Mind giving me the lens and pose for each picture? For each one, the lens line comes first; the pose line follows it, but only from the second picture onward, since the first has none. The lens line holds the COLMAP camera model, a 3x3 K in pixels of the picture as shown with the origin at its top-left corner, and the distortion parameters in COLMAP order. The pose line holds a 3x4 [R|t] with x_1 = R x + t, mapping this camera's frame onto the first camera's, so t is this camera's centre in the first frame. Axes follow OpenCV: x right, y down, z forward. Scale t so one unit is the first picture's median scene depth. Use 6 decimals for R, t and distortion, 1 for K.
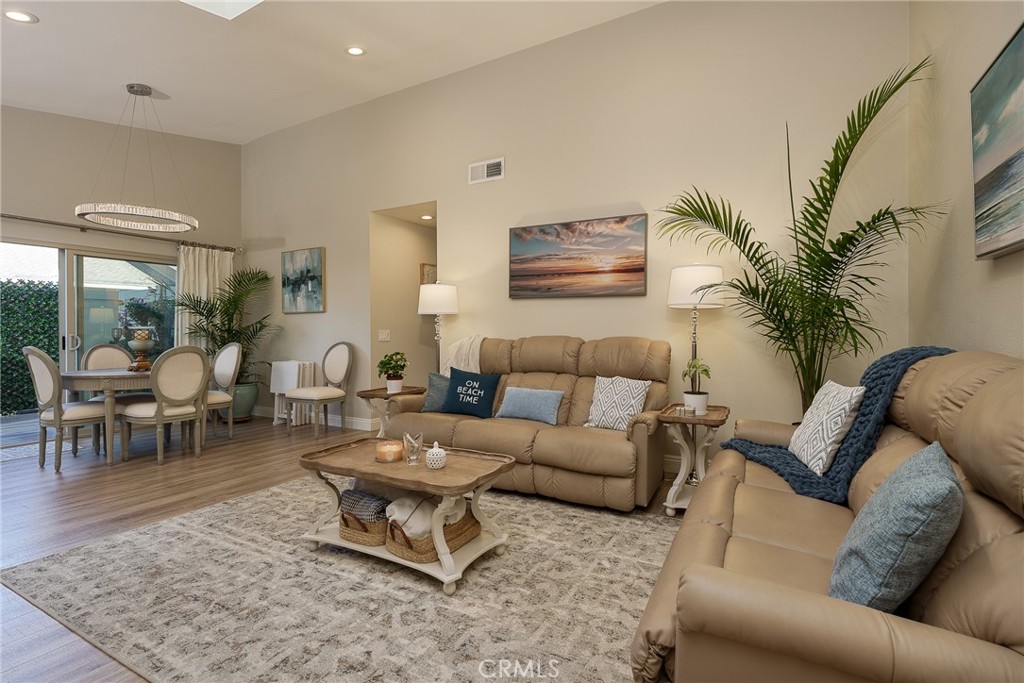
lens RADIAL K [[479.0, 0, 507.3], [0, 479.0, 332.7], [0, 0, 1]] dist [-0.002797, -0.001465]
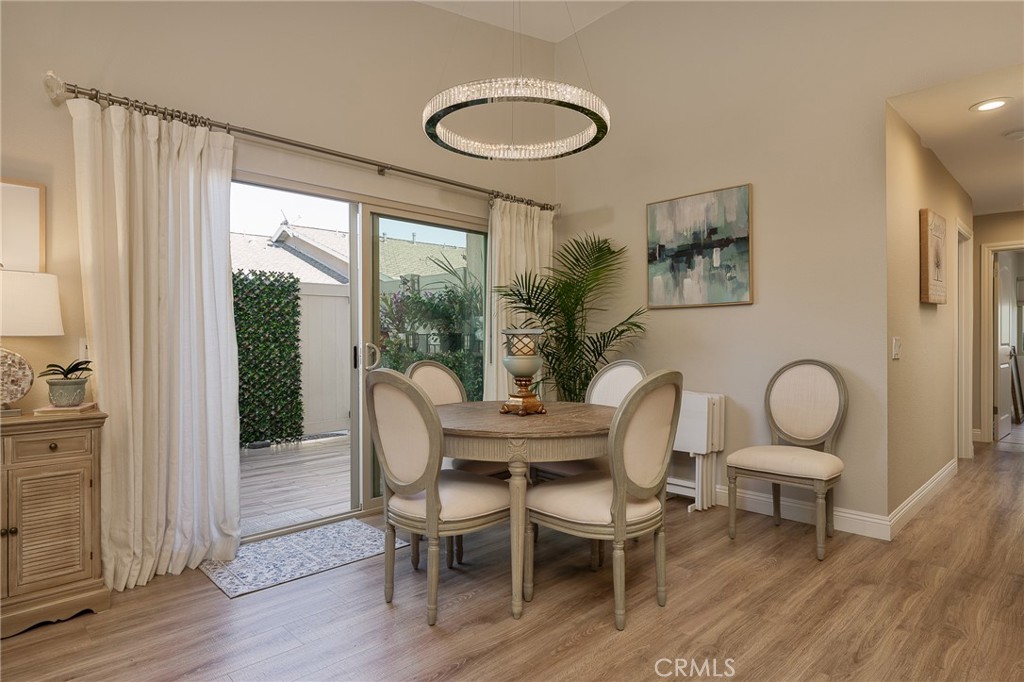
lens RADIAL K [[560.3, 0, 514.7], [0, 560.3, 346.4], [0, 0, 1]] dist [0.000389, -0.000019]
pose [[0.963638, 0.005457, -0.267155, -0.452530], [-0.003387, 0.999961, 0.008205, 0.000741], [0.267189, -0.007002, 0.963619, 0.303128]]
